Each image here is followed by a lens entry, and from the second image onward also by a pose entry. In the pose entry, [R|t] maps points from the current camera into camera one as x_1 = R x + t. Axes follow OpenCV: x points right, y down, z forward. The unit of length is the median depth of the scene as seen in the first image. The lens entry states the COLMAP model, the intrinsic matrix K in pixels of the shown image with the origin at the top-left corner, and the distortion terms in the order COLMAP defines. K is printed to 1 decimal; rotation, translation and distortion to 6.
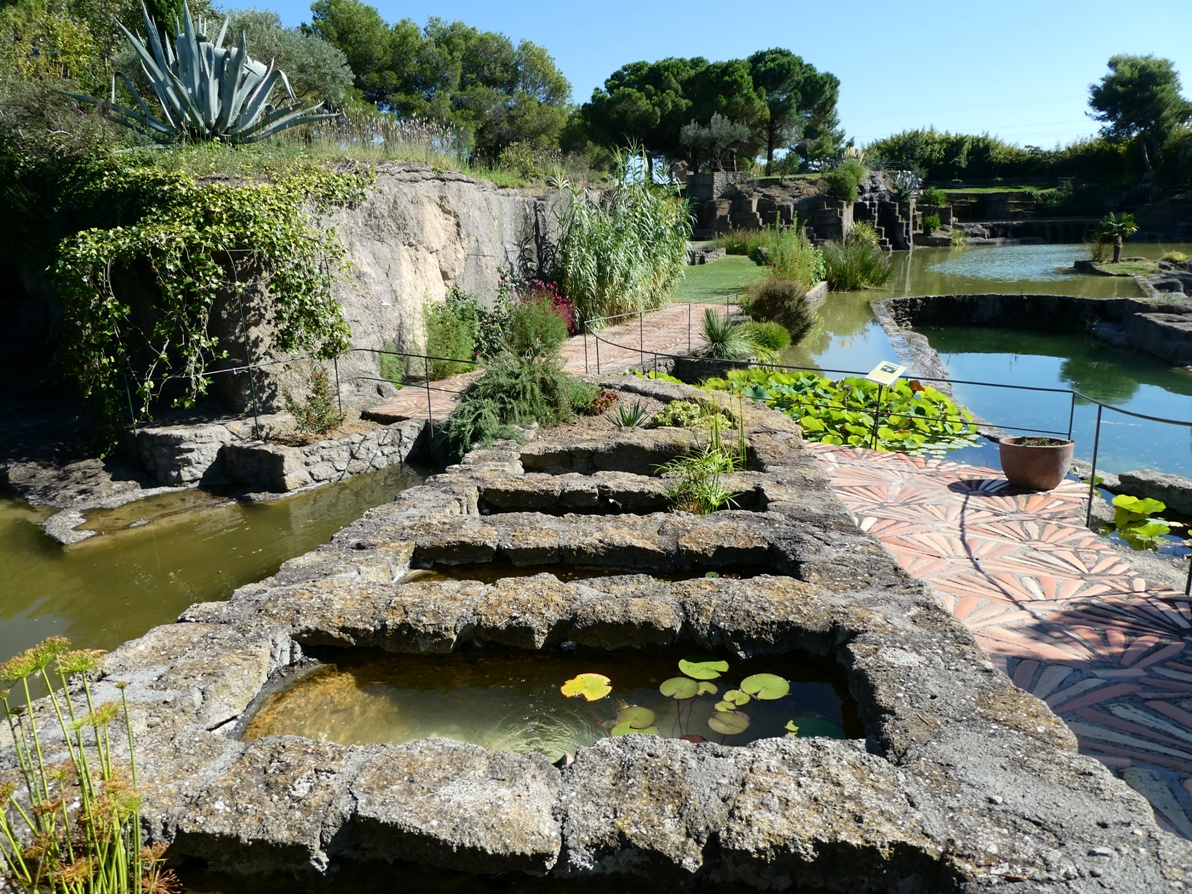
lens RADIAL K [[846.4, 0, 592.8], [0, 846.4, 454.9], [0, 0, 1]] dist [-0.004185, -0.004140]
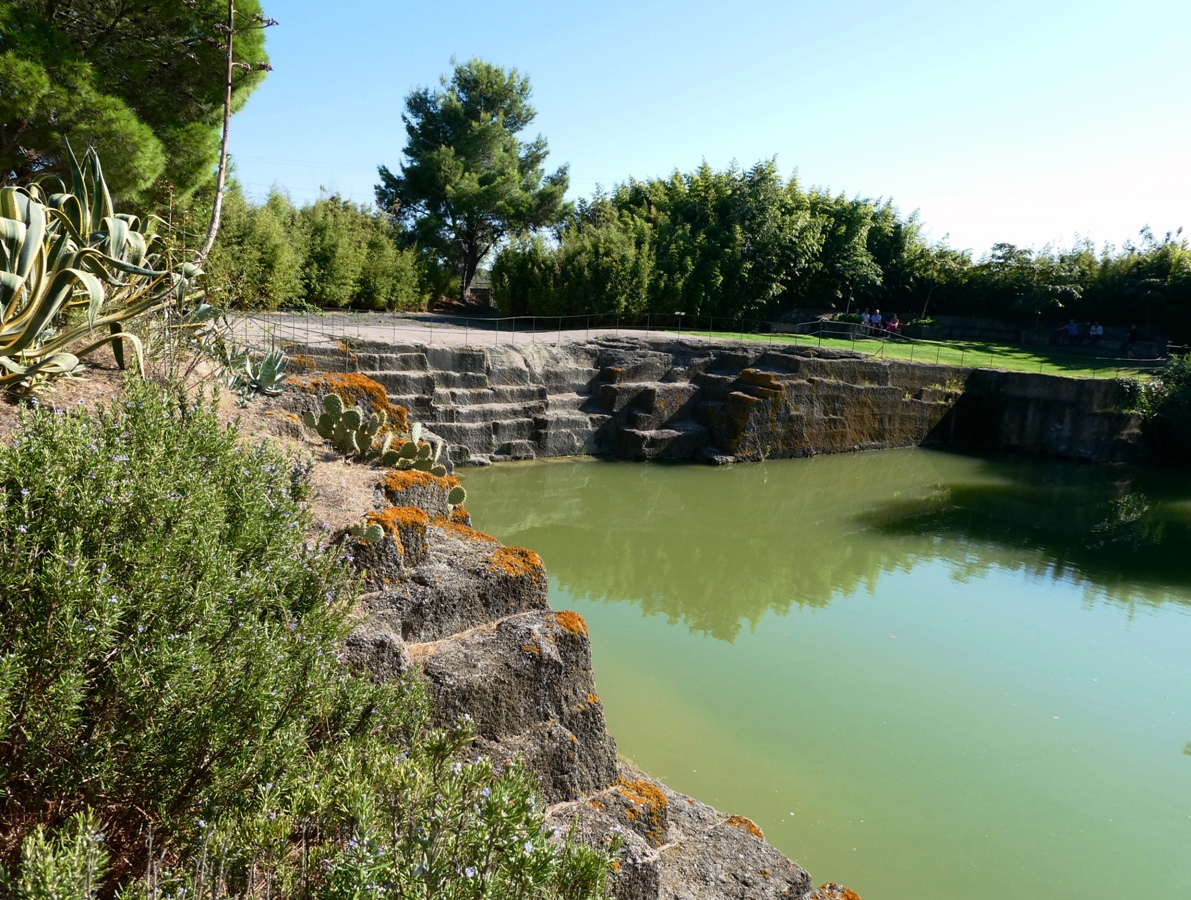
lens RADIAL K [[909.6, 0, 598.7], [0, 909.6, 447.6], [0, 0, 1]] dist [-0.008981, 0.000717]
pose [[0.884251, 0.005771, 0.466976, 0.269663], [0.040524, 0.995204, -0.089033, -0.423267], [-0.465250, 0.097652, 0.879777, 1.267278]]
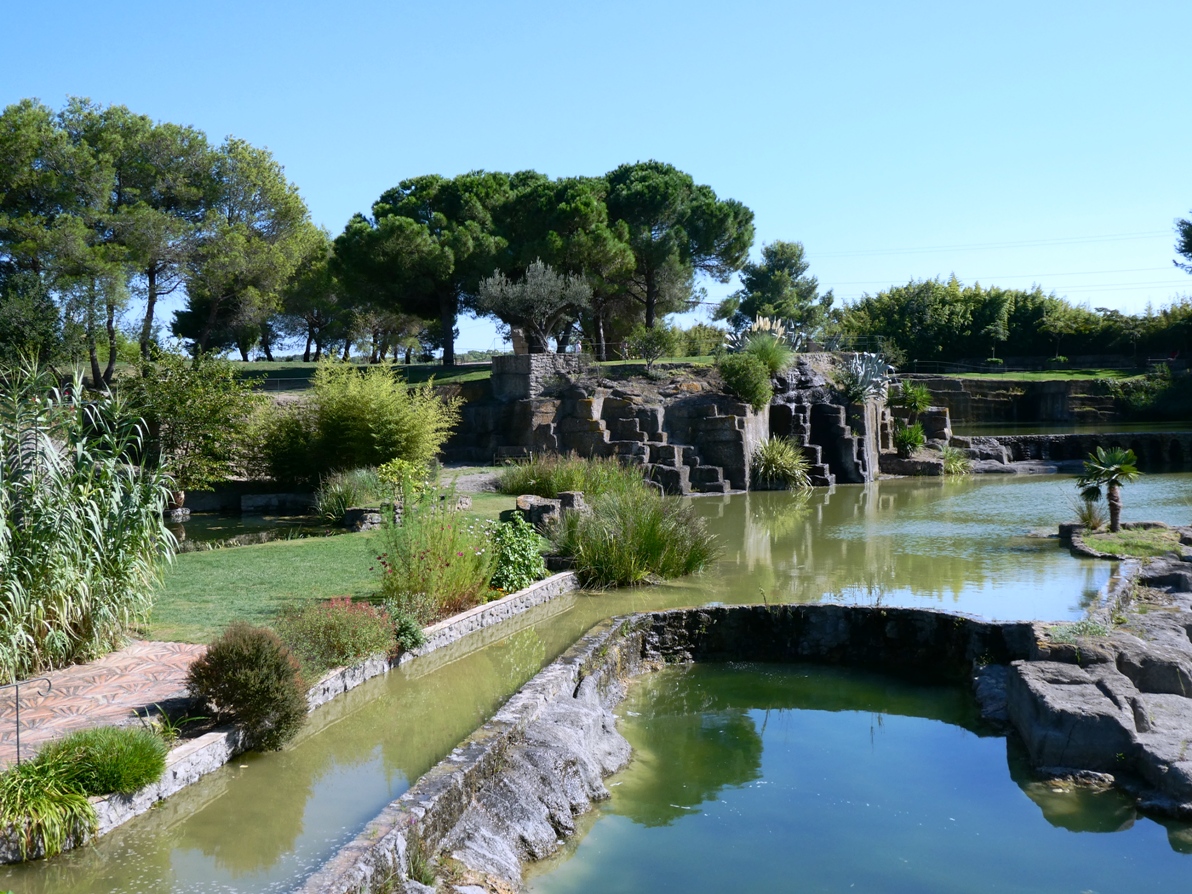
lens RADIAL K [[1442.2, 0, 601.9], [0, 1442.2, 443.7], [0, 0, 1]] dist [0.031470, 0.000000]
pose [[0.996424, 0.011211, 0.083752, 0.099584], [0.009070, 0.971243, -0.237918, -0.027973], [-0.084010, 0.237826, 0.967668, 0.025076]]
